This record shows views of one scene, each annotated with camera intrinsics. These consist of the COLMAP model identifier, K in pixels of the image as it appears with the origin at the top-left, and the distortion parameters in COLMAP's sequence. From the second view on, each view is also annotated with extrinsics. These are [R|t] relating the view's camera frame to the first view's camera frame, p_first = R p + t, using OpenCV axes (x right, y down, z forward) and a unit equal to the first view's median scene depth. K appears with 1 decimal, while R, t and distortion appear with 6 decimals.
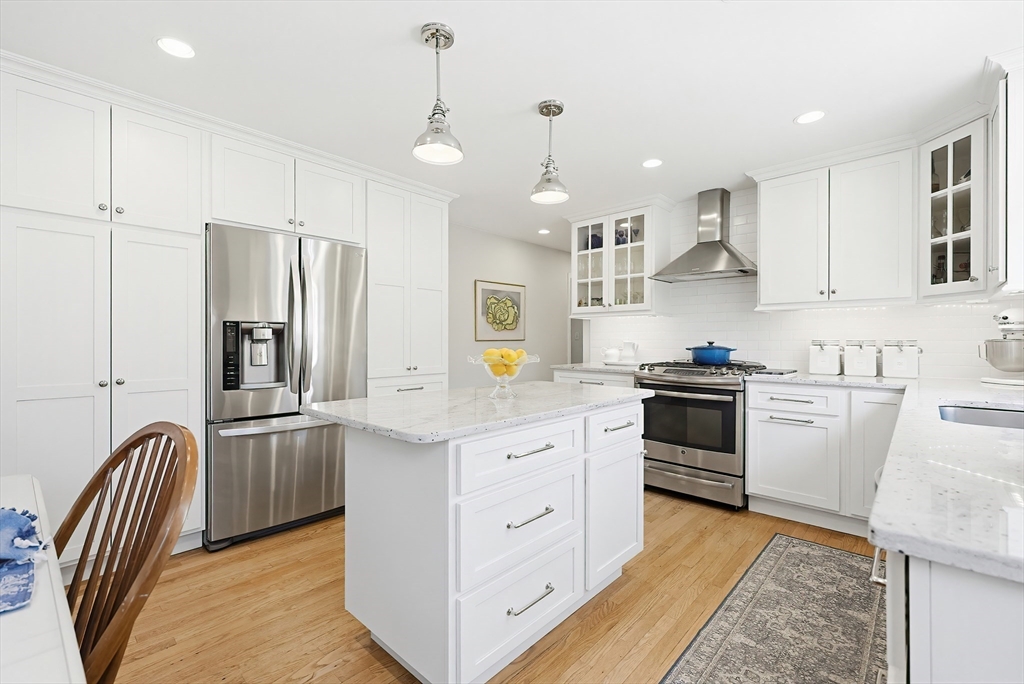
lens RADIAL K [[436.9, 0, 512.0], [0, 436.9, 342.0], [0, 0, 1]] dist [-0.000666, -0.000284]
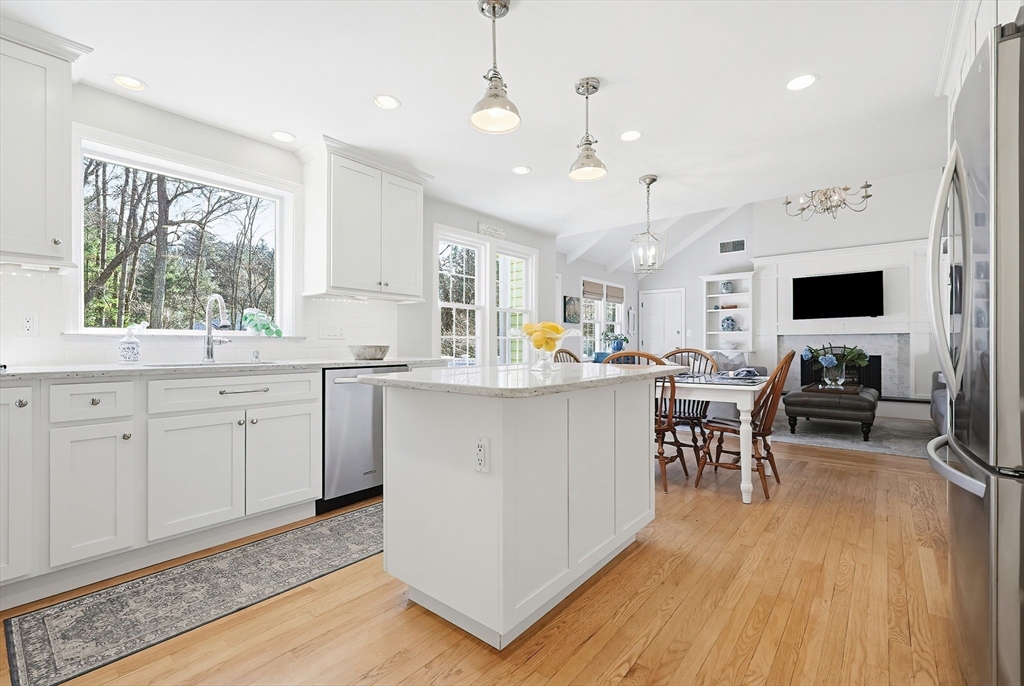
lens RADIAL K [[452.1, 0, 512.0], [0, 452.1, 343.0], [0, 0, 1]] dist [-0.001186, -0.000283]
pose [[-0.998014, 0.000795, -0.062984, 0.076206], [0.000801, 1.000000, -0.000073, 0.037279], [0.062984, -0.000124, -0.998015, 1.244197]]
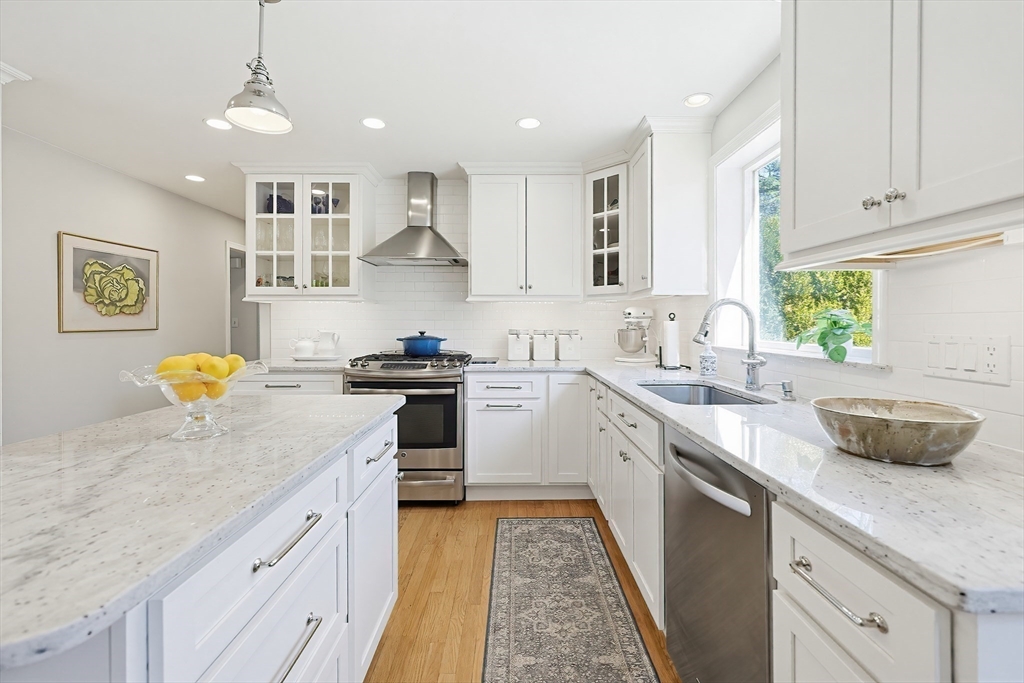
lens RADIAL K [[441.3, 0, 514.6], [0, 441.3, 325.6], [0, 0, 1]] dist [-0.001417, -0.000158]
pose [[0.727124, -0.002407, 0.686502, -0.064037], [0.003669, 0.999993, -0.000380, -0.013584], [-0.686496, 0.002795, 0.727128, 0.174469]]
